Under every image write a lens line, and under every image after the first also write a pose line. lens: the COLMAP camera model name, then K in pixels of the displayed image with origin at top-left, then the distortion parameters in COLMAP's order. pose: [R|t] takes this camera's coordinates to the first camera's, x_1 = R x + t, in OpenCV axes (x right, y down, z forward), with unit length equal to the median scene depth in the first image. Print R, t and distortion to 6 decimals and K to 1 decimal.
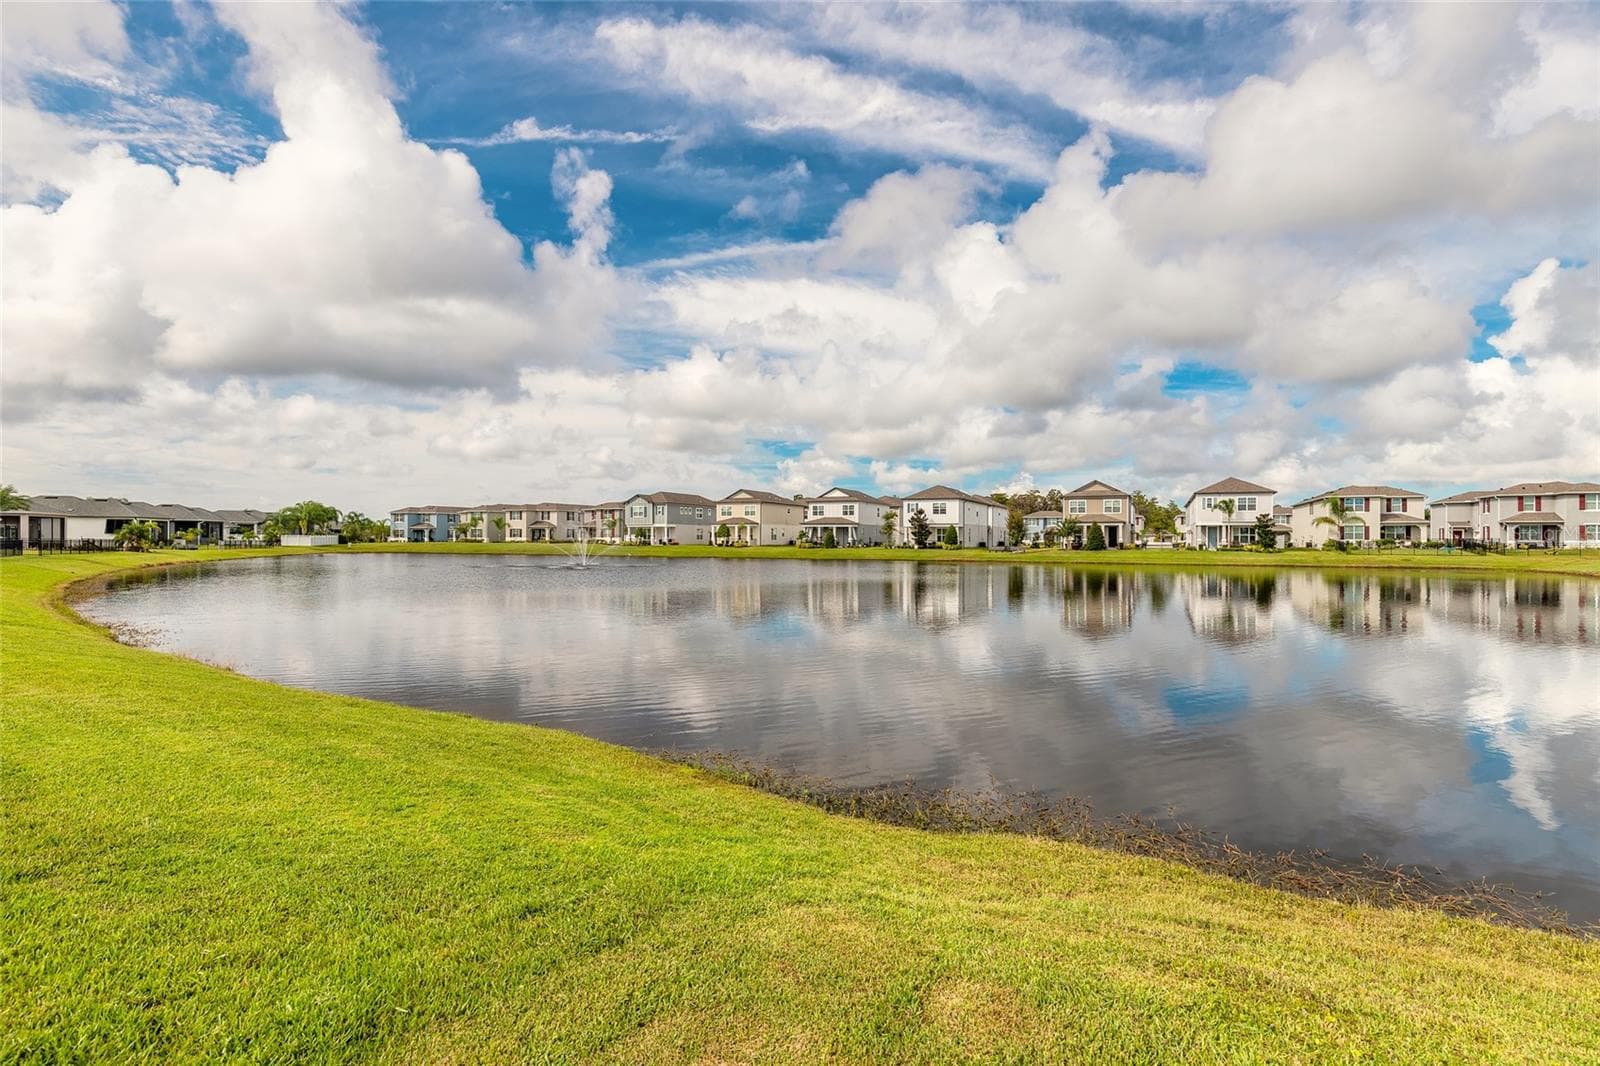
lens RADIAL K [[779.2, 0, 794.5], [0, 779.2, 543.6], [0, 0, 1]] dist [-0.002559, -0.001288]
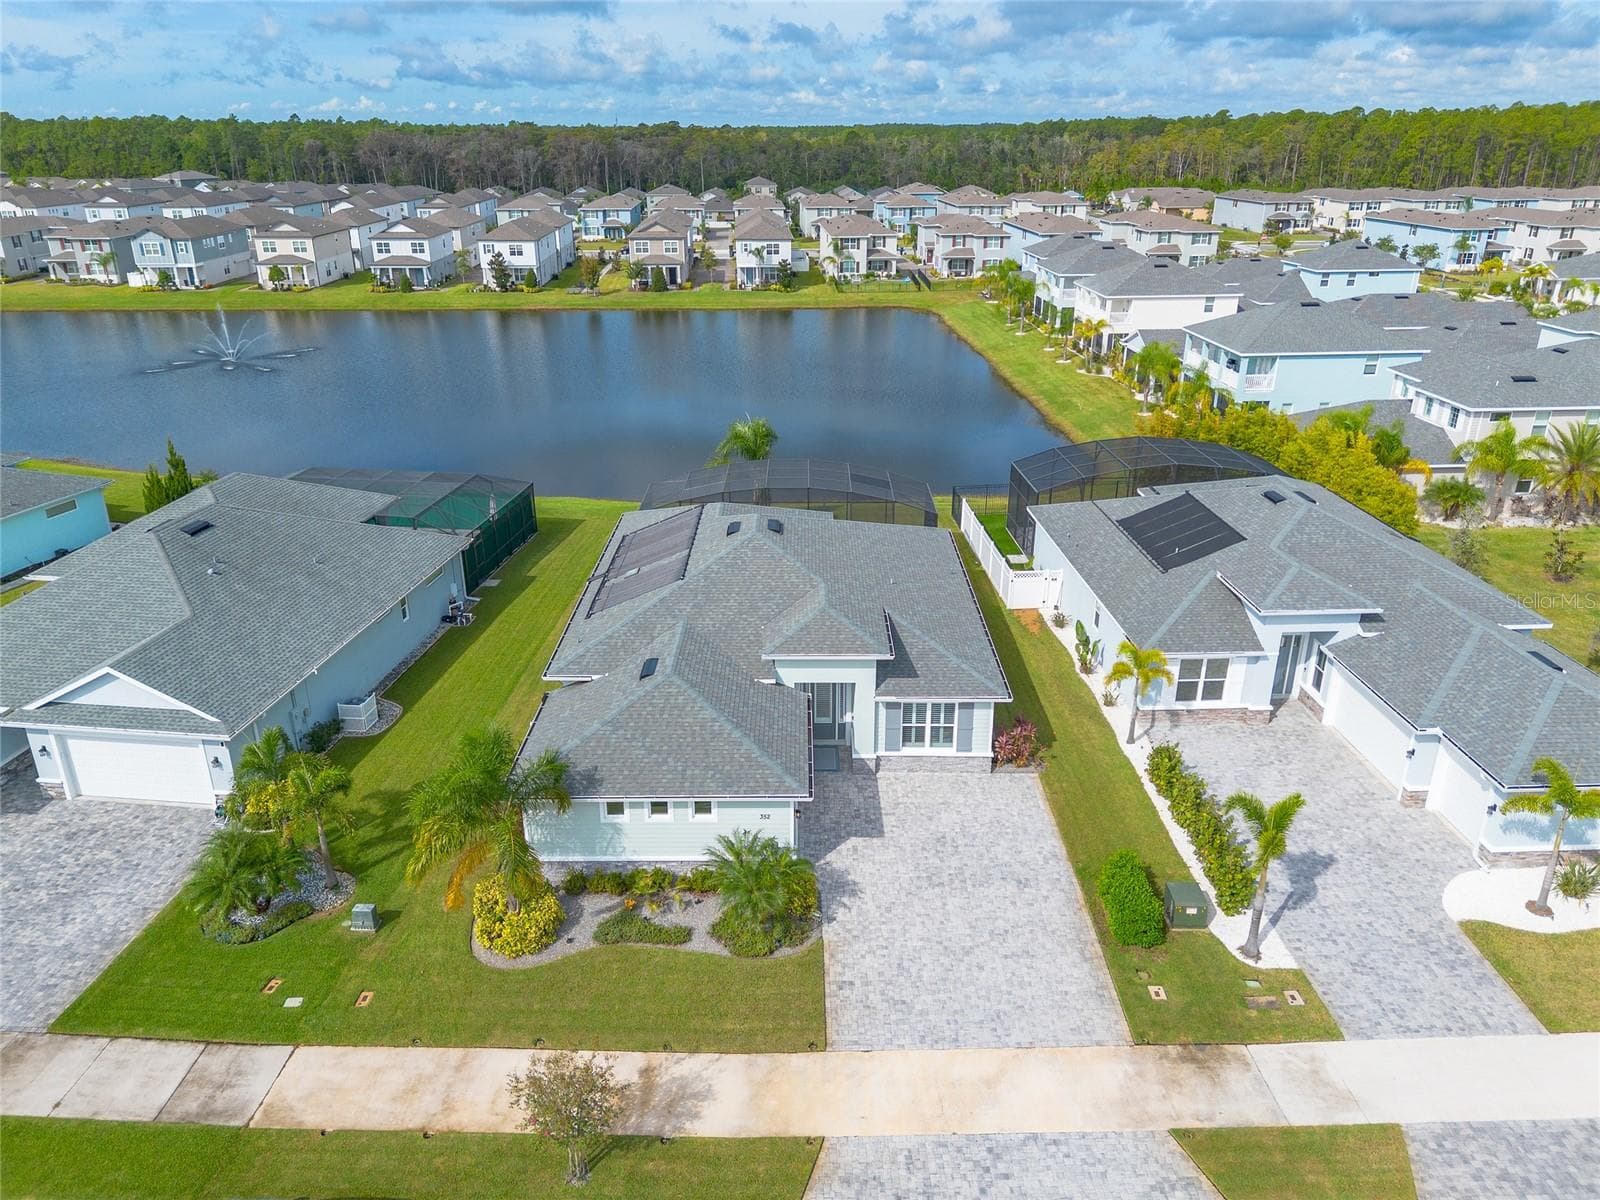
lens RADIAL K [[1141.3, 0, 803.5], [0, 1141.3, 599.7], [0, 0, 1]] dist [0.056136, -0.048391]
pose [[0.883559, -0.179743, 0.432454, -0.222063], [0.005015, 0.926993, 0.375045, -0.185776], [-0.468293, -0.329206, 0.819954, -0.591454]]
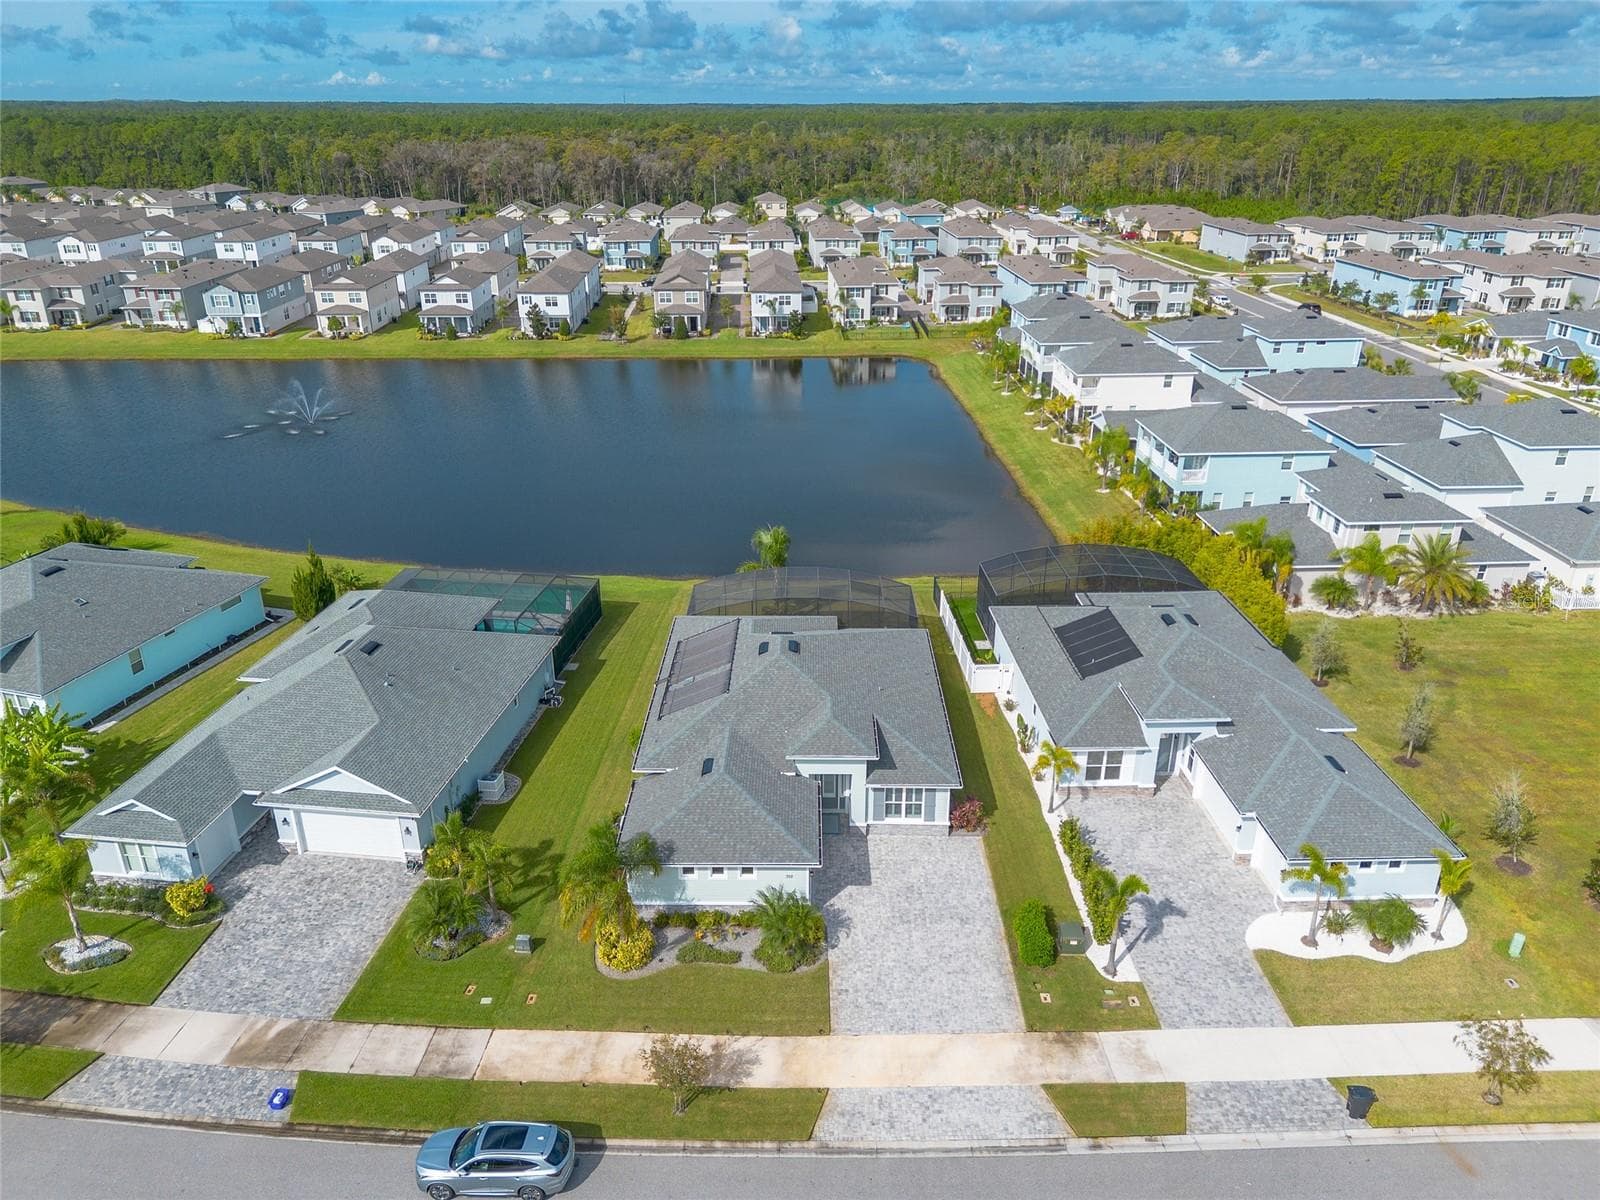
lens RADIAL K [[1141.3, 0, 806.1], [0, 1141.3, 594.9], [0, 0, 1]] dist [0.056136, -0.048391]
pose [[0.885650, -0.182895, 0.426817, -0.279898], [0.002369, 0.920933, 0.389713, -0.303239], [-0.464347, -0.344138, 0.816058, -0.695512]]
